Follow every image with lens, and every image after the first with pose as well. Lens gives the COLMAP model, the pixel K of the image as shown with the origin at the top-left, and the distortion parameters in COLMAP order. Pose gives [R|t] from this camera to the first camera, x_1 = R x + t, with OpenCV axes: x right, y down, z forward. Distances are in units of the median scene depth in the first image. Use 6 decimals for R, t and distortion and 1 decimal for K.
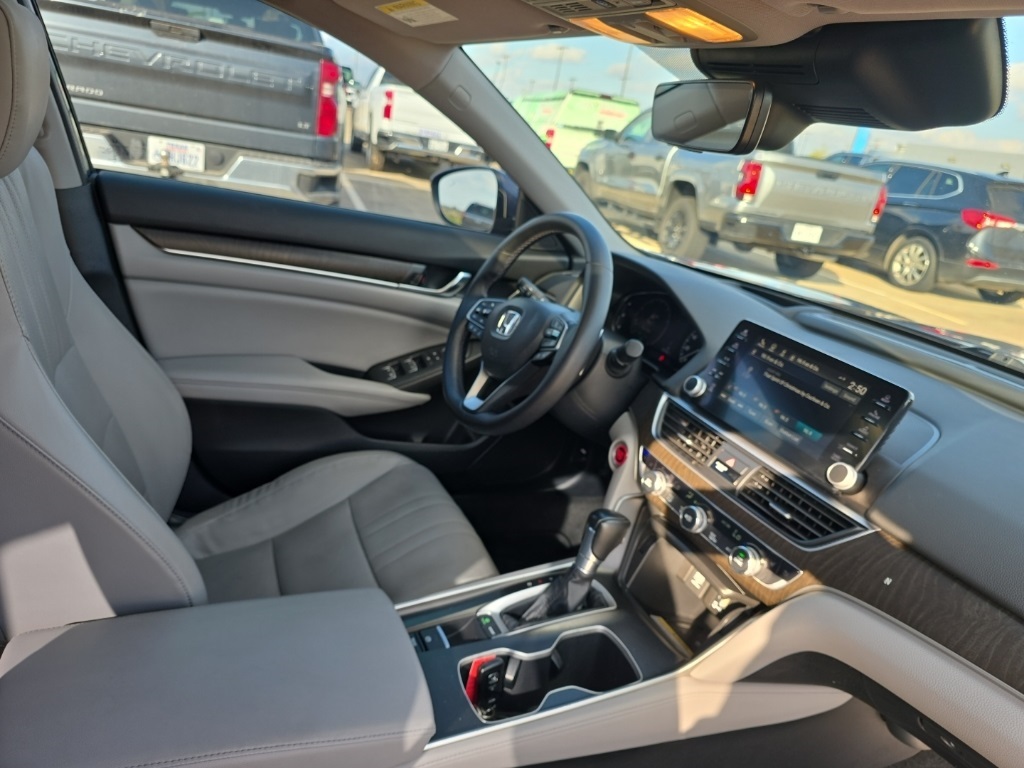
lens RADIAL K [[706.3, 0, 515.9], [0, 706.3, 389.6], [0, 0, 1]] dist [0.051266, -0.087480]
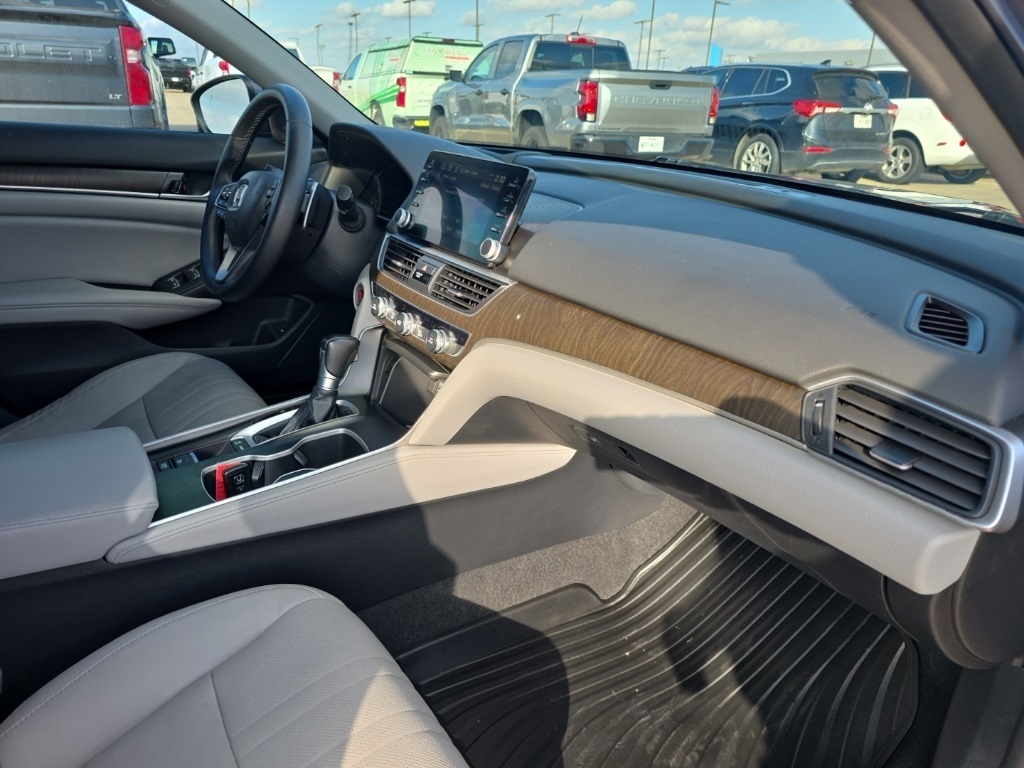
lens RADIAL K [[702.3, 0, 512.0], [0, 702.3, 384.0], [0, 0, 1]] dist [0.049653, -0.063691]
pose [[0.978485, -0.178461, 0.103533, 0.211717], [0.173333, 0.983233, 0.056651, 0.181618], [-0.111907, -0.037486, 0.993011, -0.123461]]
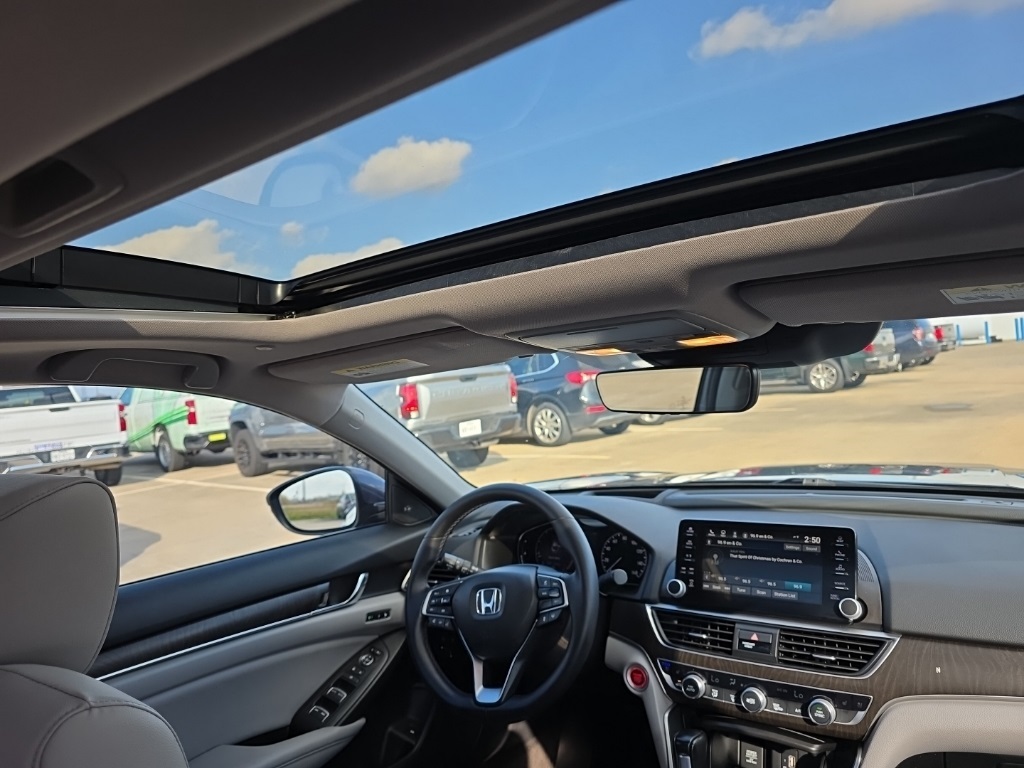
lens RADIAL K [[694.6, 0, 500.4], [0, 694.6, 378.5], [0, 0, 1]] dist [0.050148, -0.059139]
pose [[0.840738, -0.254178, 0.478073, -0.369626], [0.394466, 0.892368, -0.219260, -0.142117], [-0.370886, 0.372924, 0.850512, -0.002420]]
